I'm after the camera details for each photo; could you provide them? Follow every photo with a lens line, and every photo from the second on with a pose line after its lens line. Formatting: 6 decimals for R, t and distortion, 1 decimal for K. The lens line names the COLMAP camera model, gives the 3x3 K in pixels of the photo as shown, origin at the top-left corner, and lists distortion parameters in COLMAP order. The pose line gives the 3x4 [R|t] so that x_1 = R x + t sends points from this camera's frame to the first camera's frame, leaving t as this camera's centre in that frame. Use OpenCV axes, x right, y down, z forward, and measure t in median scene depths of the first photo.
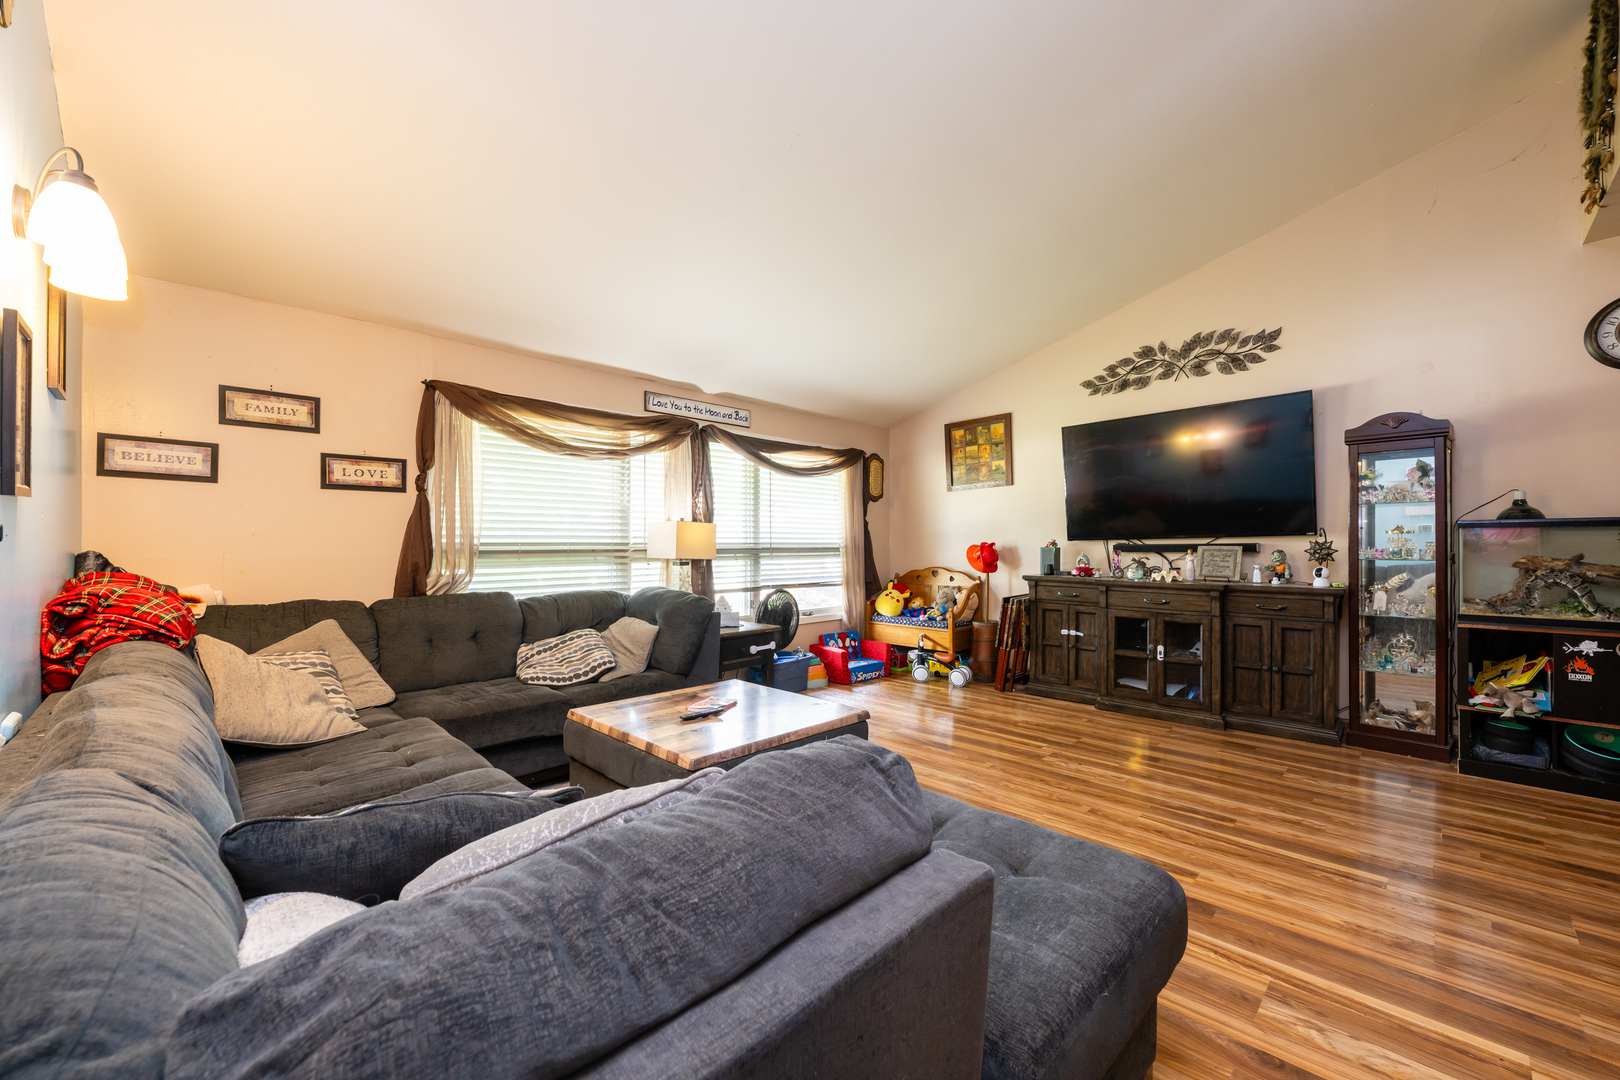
lens RADIAL K [[640.9, 0, 807.4], [0, 640.9, 542.7], [0, 0, 1]] dist [-0.000479, -0.000033]
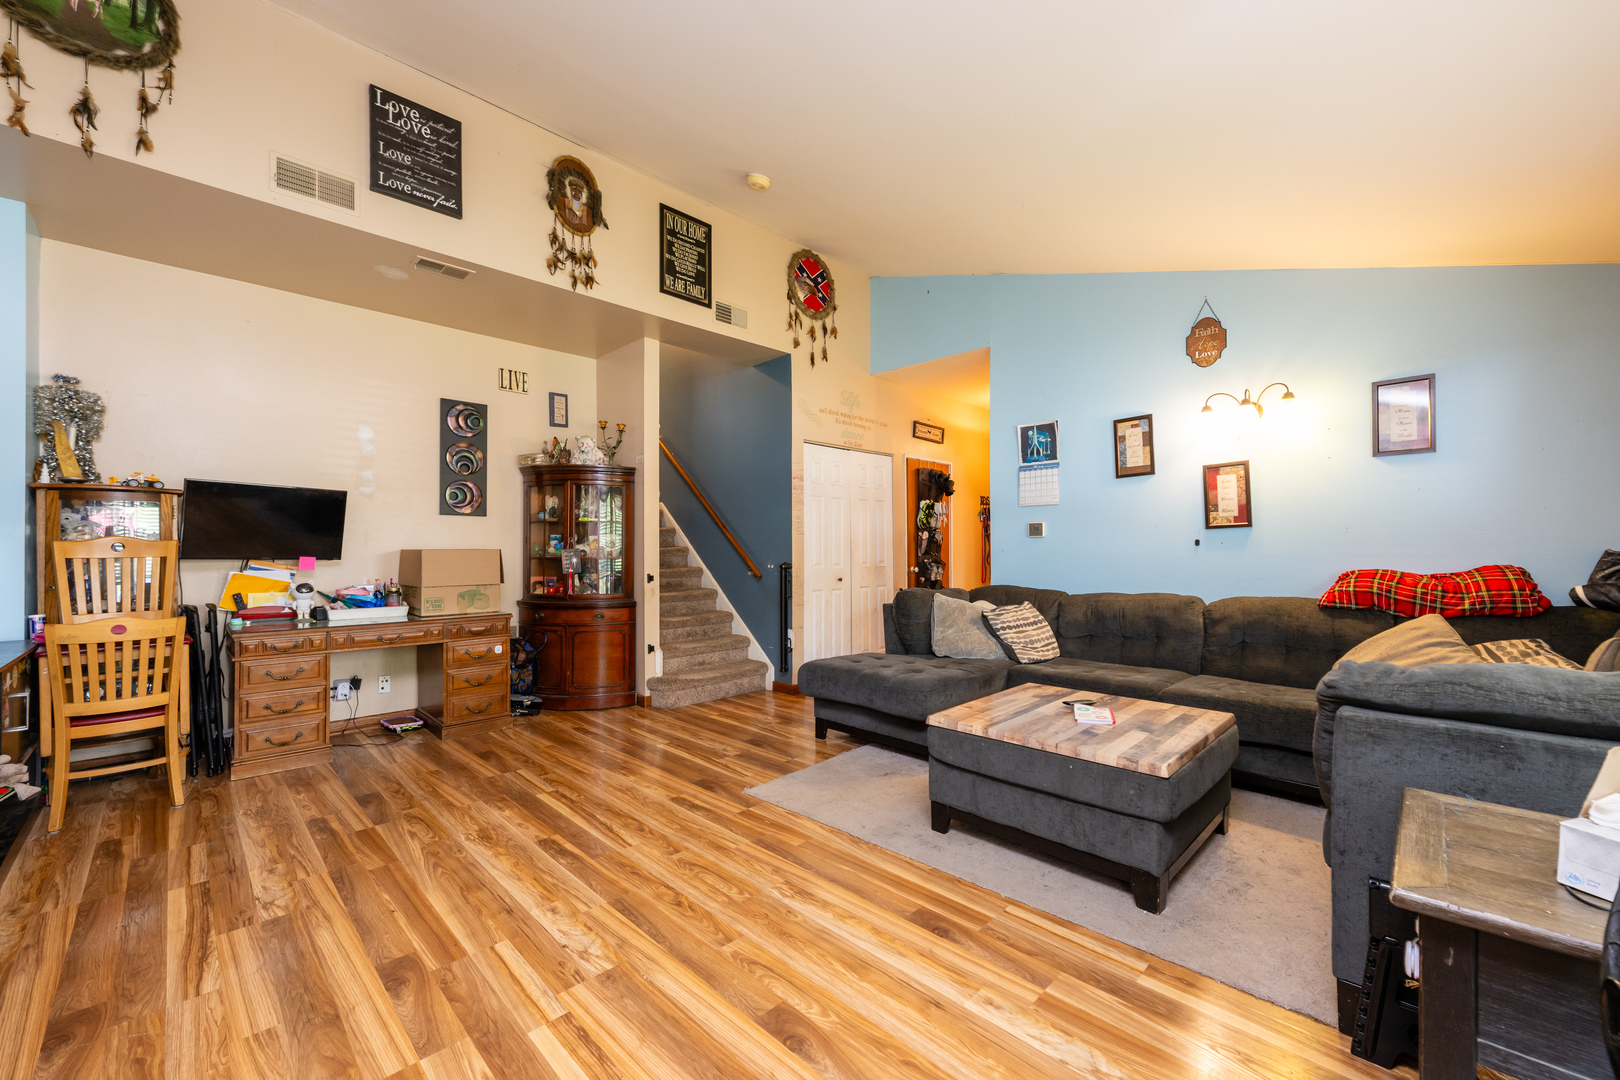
lens RADIAL K [[640.9, 0, 810.7], [0, 640.9, 549.6], [0, 0, 1]] dist [-0.000479, -0.000033]
pose [[-0.999993, 0.003221, 0.001847, 0.212759], [0.003216, 0.999990, -0.002963, 0.007520], [-0.001856, -0.002958, -0.999994, 1.556258]]
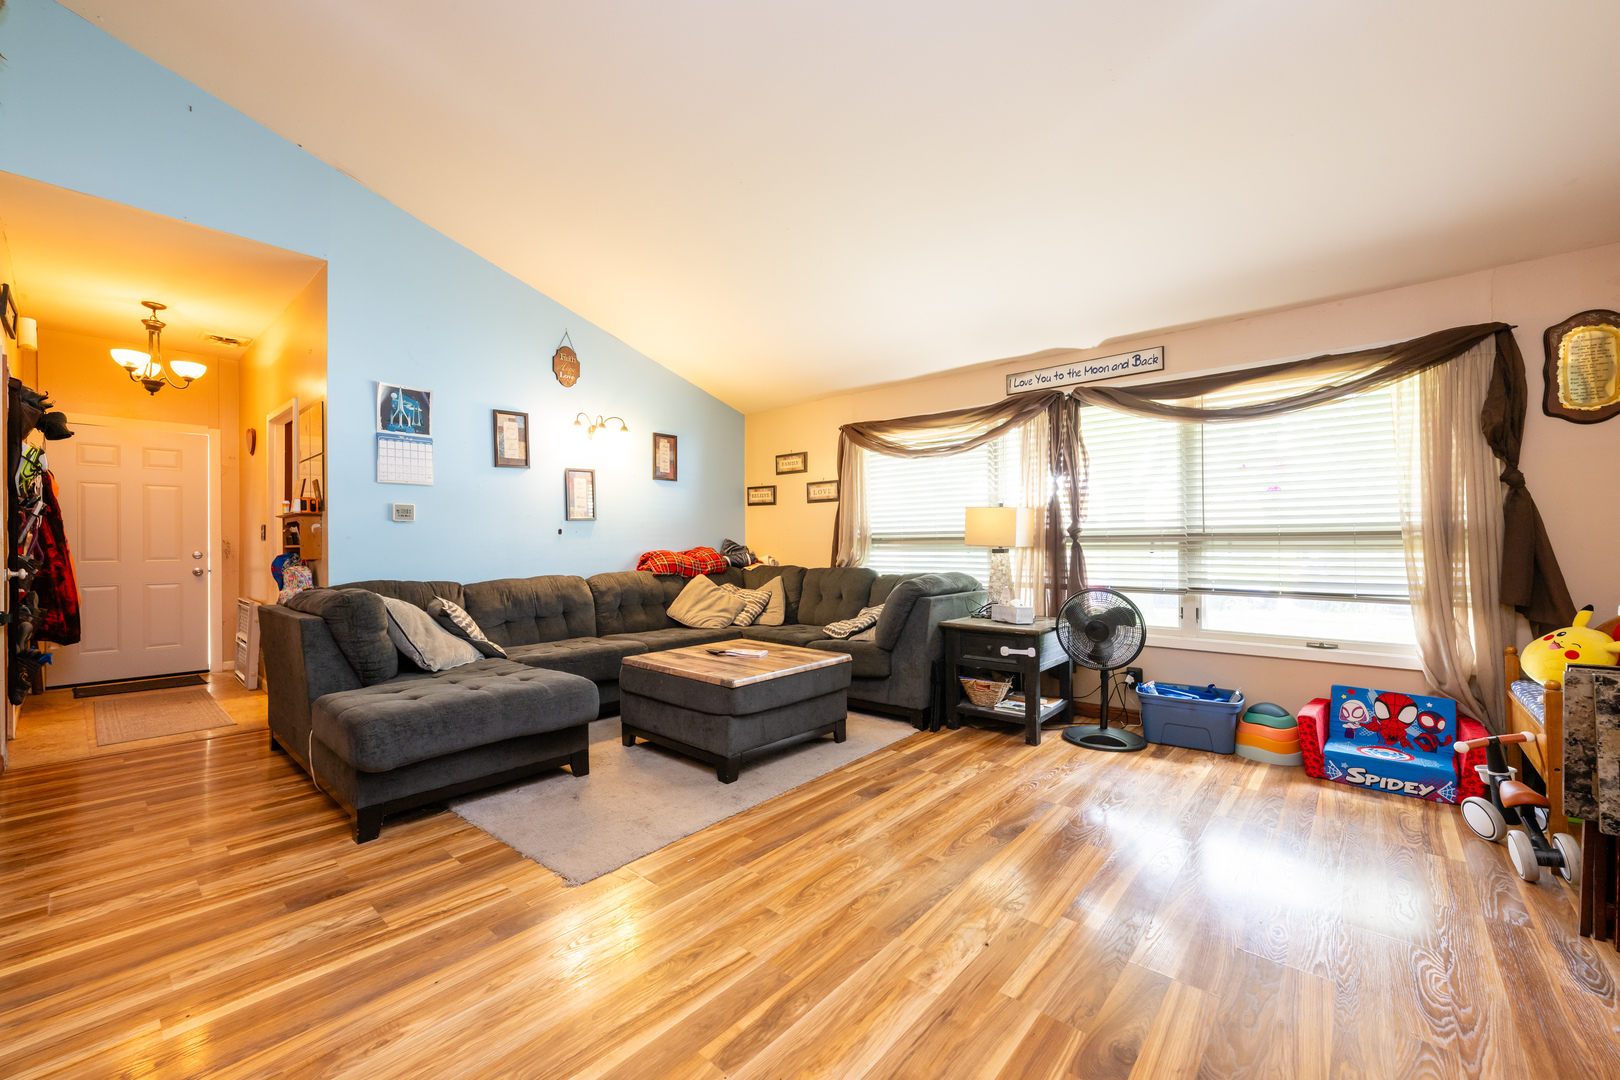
lens RADIAL K [[640.9, 0, 802.6], [0, 640.9, 540.4], [0, 0, 1]] dist [-0.000479, -0.000033]
pose [[0.060857, -0.005383, -0.998132, 0.933123], [0.008084, 0.999955, -0.004900, 0.024120], [0.998114, -0.007771, 0.060898, 0.827619]]
